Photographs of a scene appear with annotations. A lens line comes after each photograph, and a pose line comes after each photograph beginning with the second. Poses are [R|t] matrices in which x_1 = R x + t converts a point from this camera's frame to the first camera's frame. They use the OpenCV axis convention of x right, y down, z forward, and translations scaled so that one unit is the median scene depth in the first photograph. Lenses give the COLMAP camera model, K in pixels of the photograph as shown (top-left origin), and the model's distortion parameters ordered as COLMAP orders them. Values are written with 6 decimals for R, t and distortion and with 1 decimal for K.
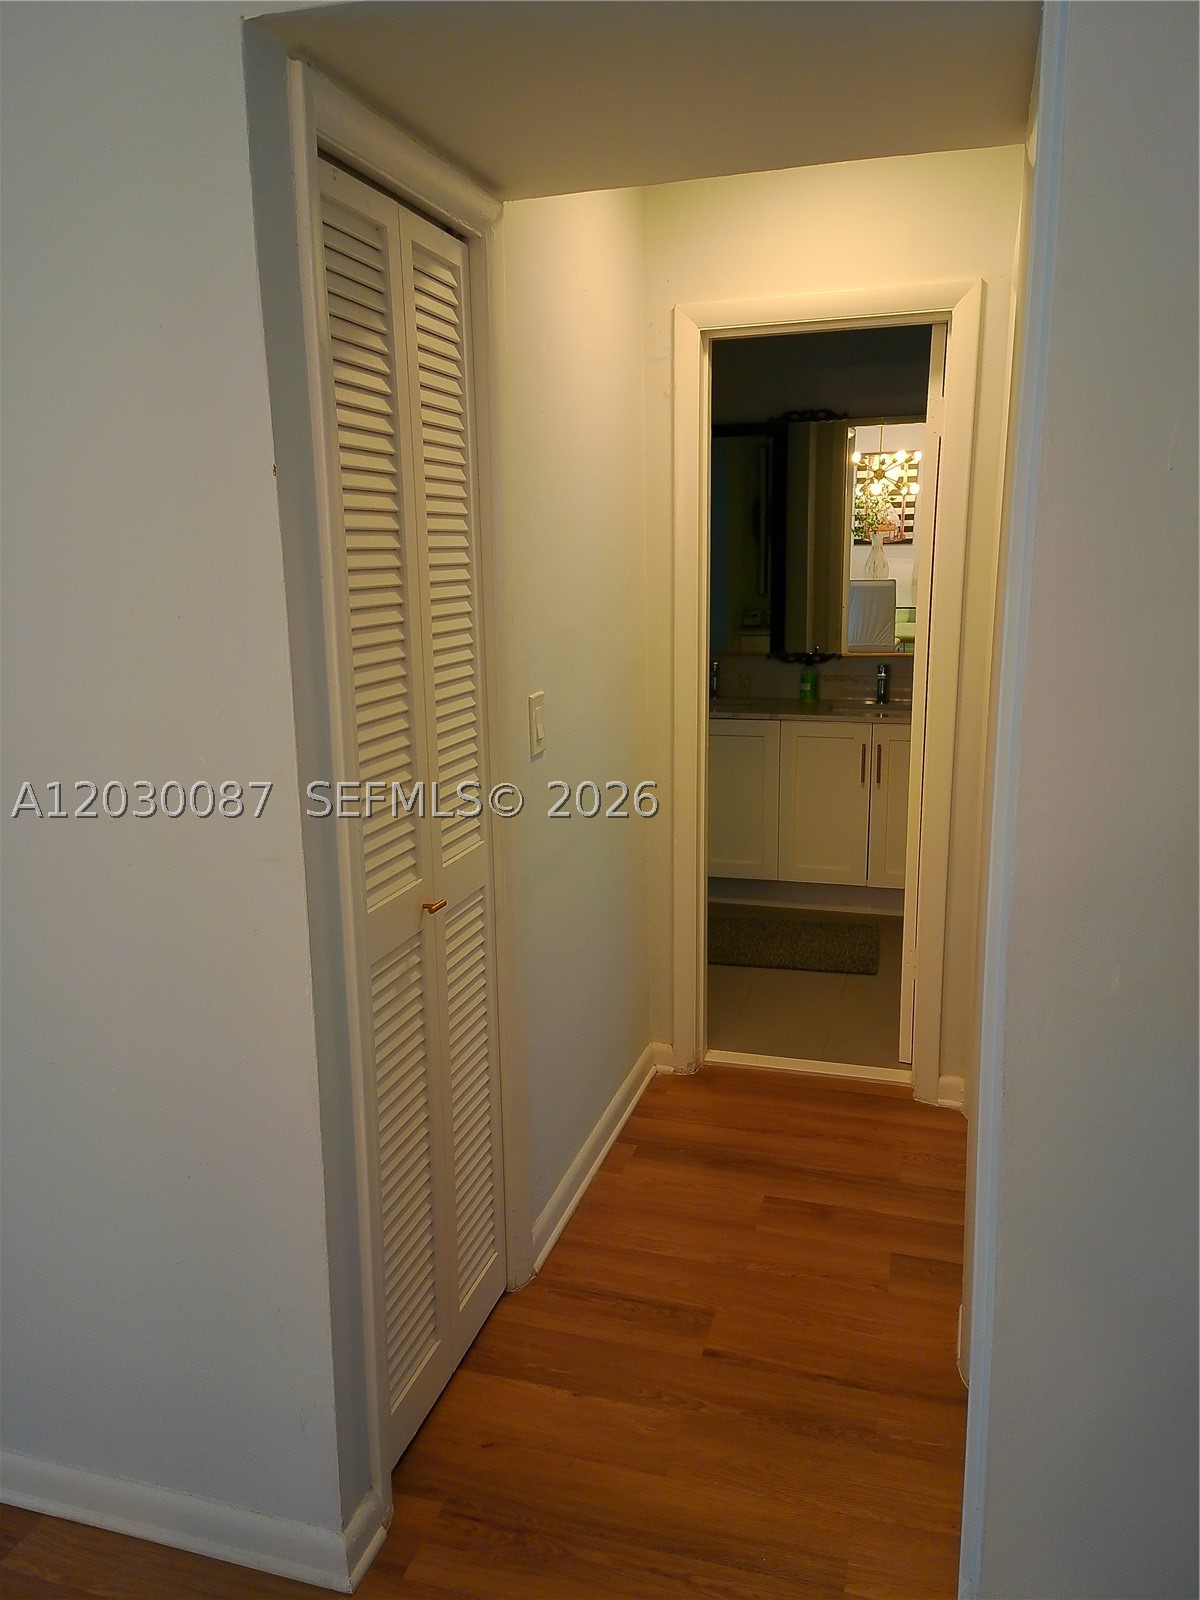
lens RADIAL K [[1193.6, 0, 605.4], [0, 1193.6, 795.4], [0, 0, 1]] dist [0.073089, -0.016192]
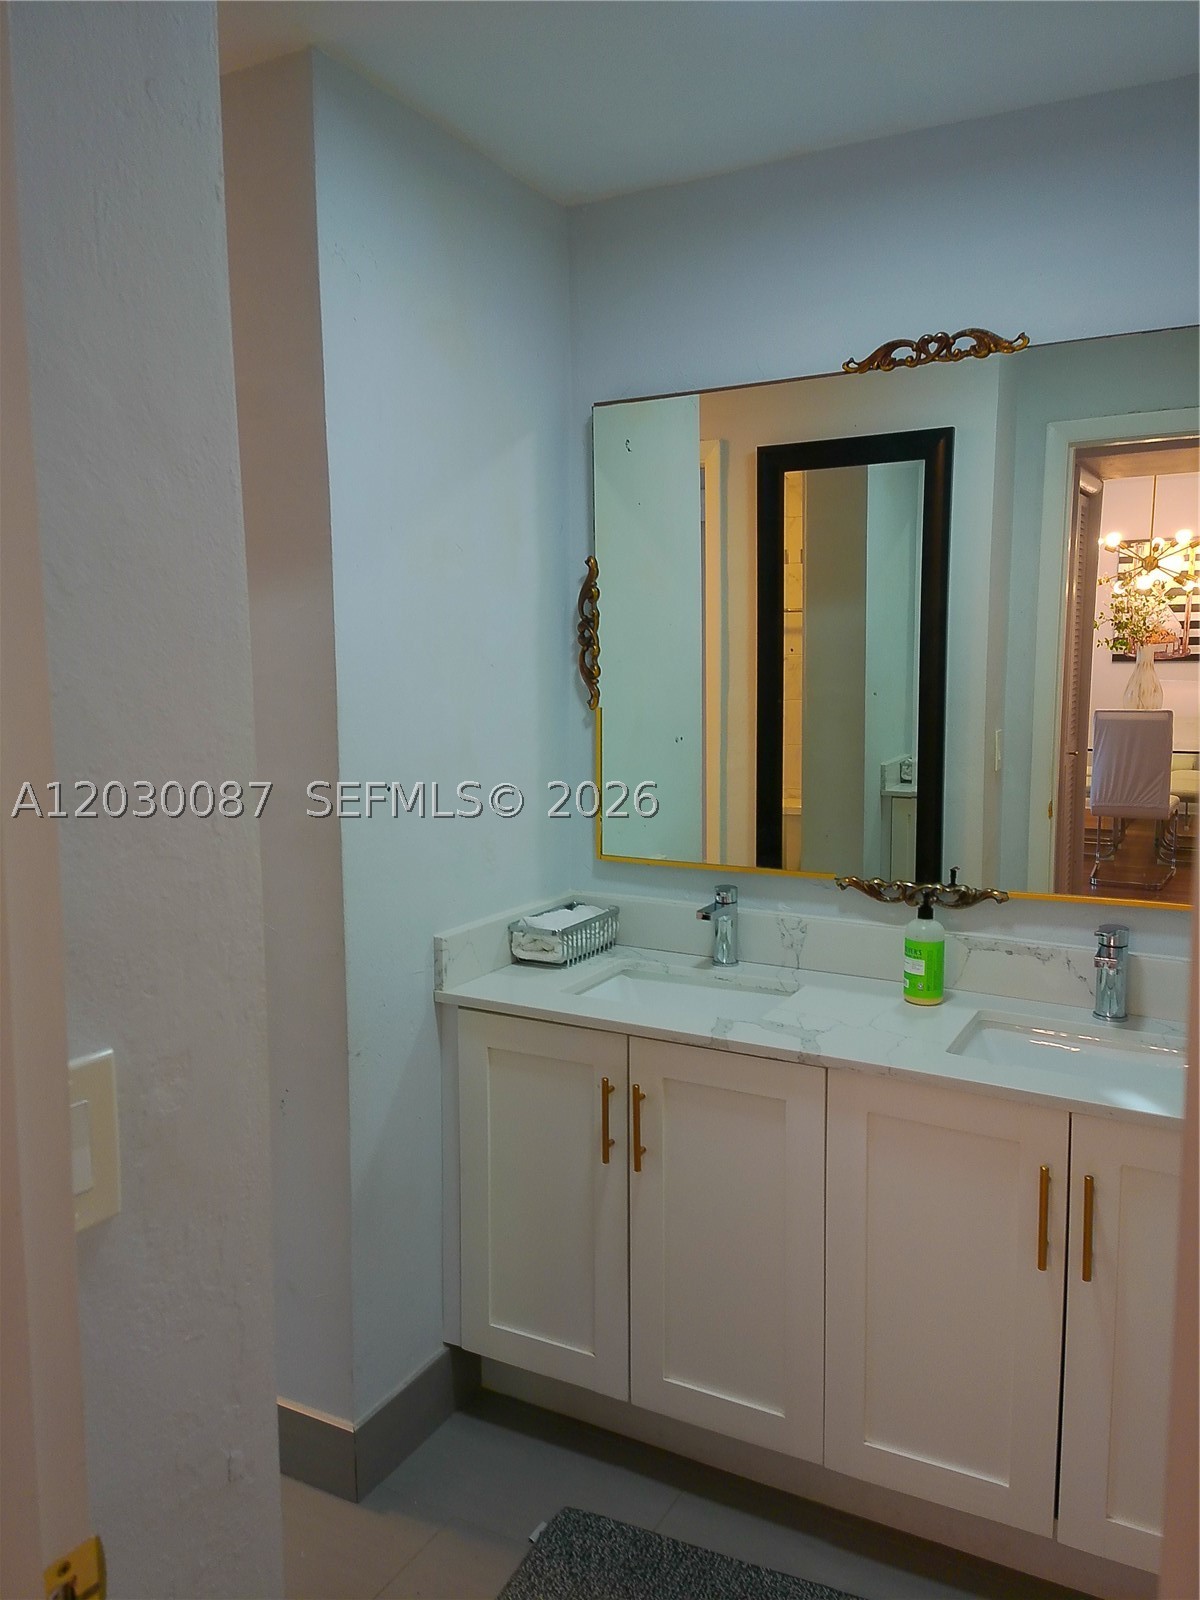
lens RADIAL K [[1193.6, 0, 596.8], [0, 1193.6, 812.1], [0, 0, 1]] dist [0.073089, -0.016192]
pose [[0.976591, 0.034325, -0.212347, 0.064726], [-0.052053, 0.995557, -0.078467, -0.046978], [0.208710, 0.087684, 0.974039, 0.242894]]
